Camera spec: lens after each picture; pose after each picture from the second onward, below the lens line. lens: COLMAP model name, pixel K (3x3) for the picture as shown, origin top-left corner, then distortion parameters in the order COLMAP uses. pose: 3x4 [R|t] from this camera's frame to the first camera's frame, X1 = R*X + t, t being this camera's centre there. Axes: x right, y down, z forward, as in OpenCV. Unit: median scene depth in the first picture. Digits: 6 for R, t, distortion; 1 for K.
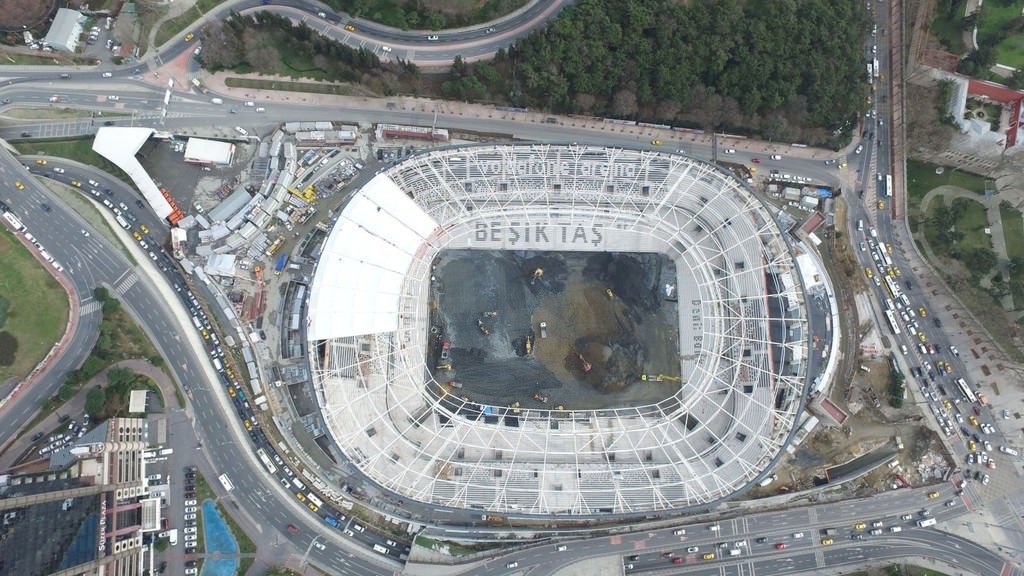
lens RADIAL K [[593.6, 0, 512.0], [0, 593.6, 288.0], [0, 0, 1]] dist [-0.127161, 0.088916]
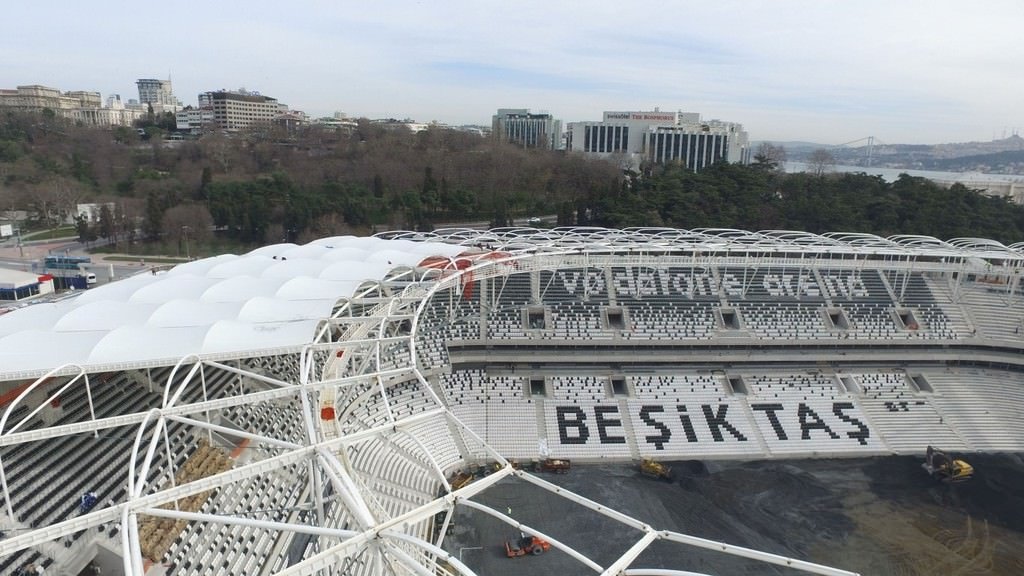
lens RADIAL K [[593.6, 0, 512.0], [0, 593.6, 288.0], [0, 0, 1]] dist [-0.127161, 0.088916]
pose [[0.997846, 0.001920, 0.065569, -0.121771], [0.057332, 0.460162, -0.885982, 0.212427], [-0.031874, 0.887833, 0.459061, 0.775127]]
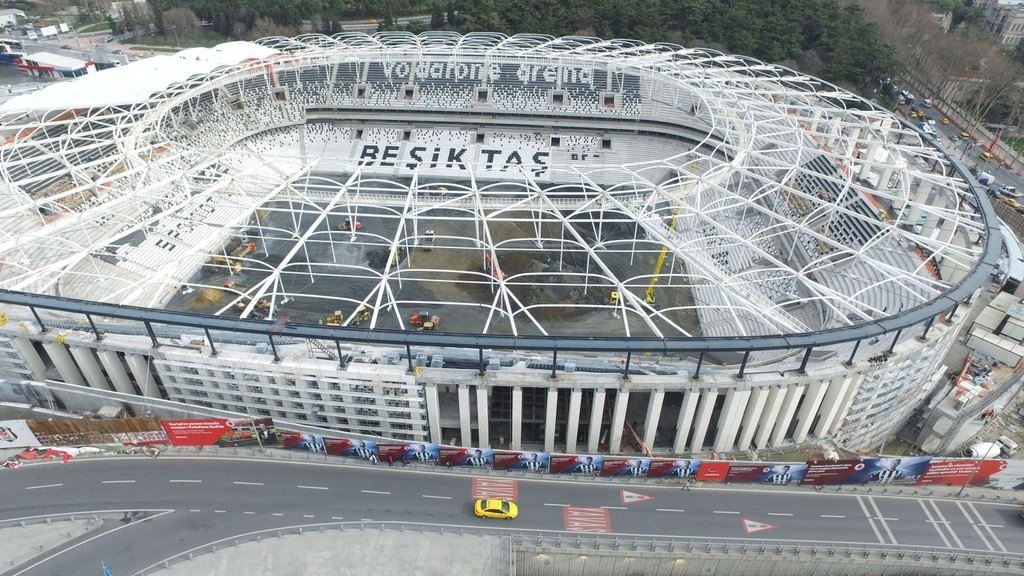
lens RADIAL K [[593.6, 0, 512.0], [0, 593.6, 288.0], [0, 0, 1]] dist [-0.127161, 0.088916]
pose [[0.996329, 0.051537, -0.068355, 0.171398], [-0.083894, 0.746718, -0.659829, 0.463436], [0.017037, 0.663141, 0.748301, 0.628272]]
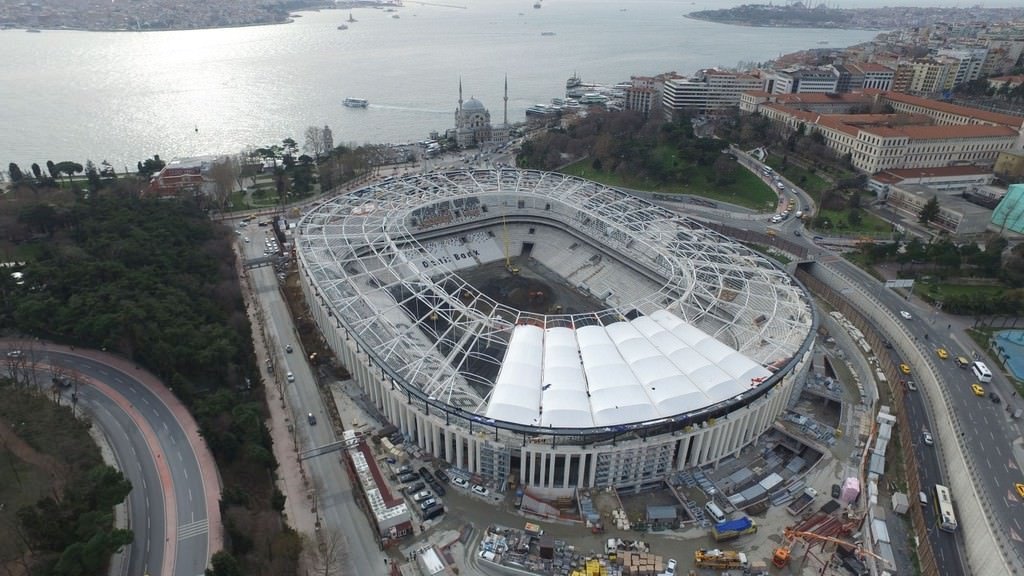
lens RADIAL K [[593.6, 0, 512.0], [0, 593.6, 288.0], [0, 0, 1]] dist [-0.127161, 0.088916]
pose [[-0.542484, -0.400330, 0.738544, -0.554723], [0.812209, -0.025425, 0.582812, -0.461605], [-0.214540, 0.916018, 0.338945, 0.662091]]
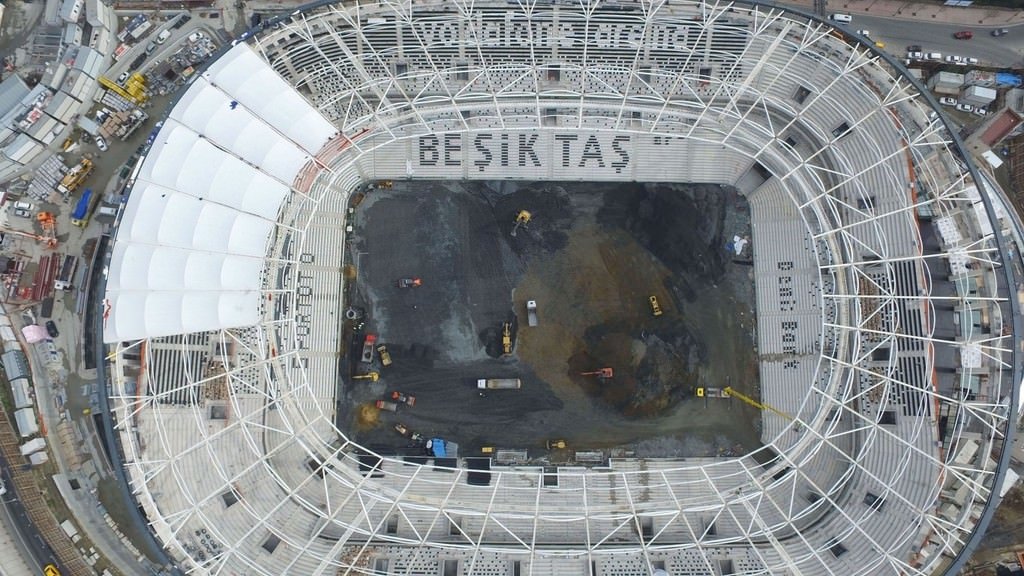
lens RADIAL K [[593.6, 0, 512.0], [0, 593.6, 288.0], [0, 0, 1]] dist [-0.127161, 0.088916]
pose [[0.999970, -0.007585, -0.001290, 0.034144], [0.007660, 0.997181, 0.074645, 0.000878], [0.000720, -0.074653, 0.997209, 0.409635]]
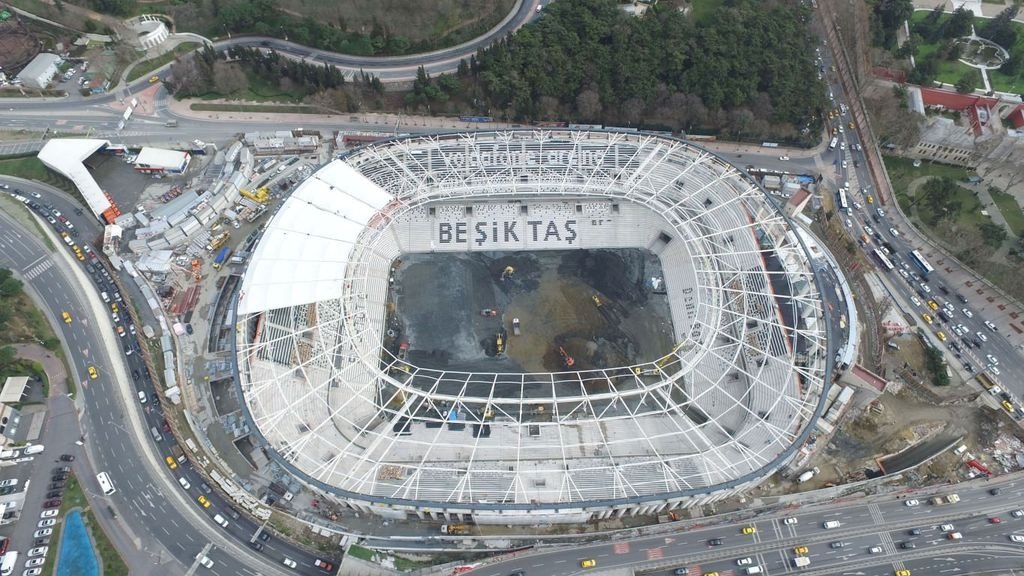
lens RADIAL K [[593.6, 0, 512.0], [0, 593.6, 288.0], [0, 0, 1]] dist [-0.127161, 0.088916]
pose [[0.999082, -0.037578, 0.020585, 0.031062], [0.042283, 0.942359, -0.331921, 0.308512], [-0.006925, 0.332486, 0.943083, 0.164401]]
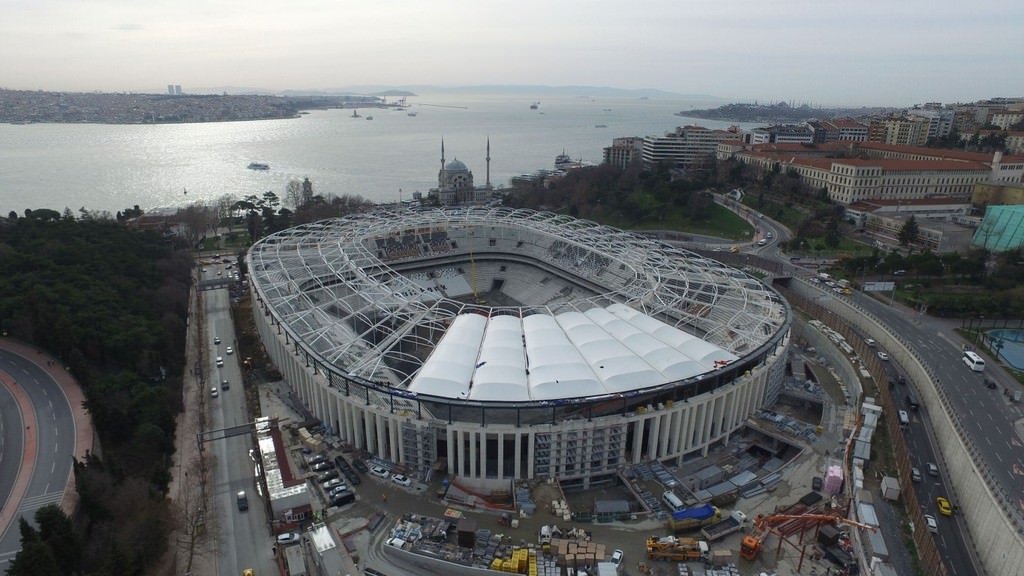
lens RADIAL K [[593.6, 0, 512.0], [0, 593.6, 288.0], [0, 0, 1]] dist [-0.127161, 0.088916]
pose [[-0.540370, -0.275460, 0.795061, -0.589274], [0.813617, 0.069865, 0.577188, -0.385775], [-0.214539, 0.958770, 0.186366, 0.766134]]
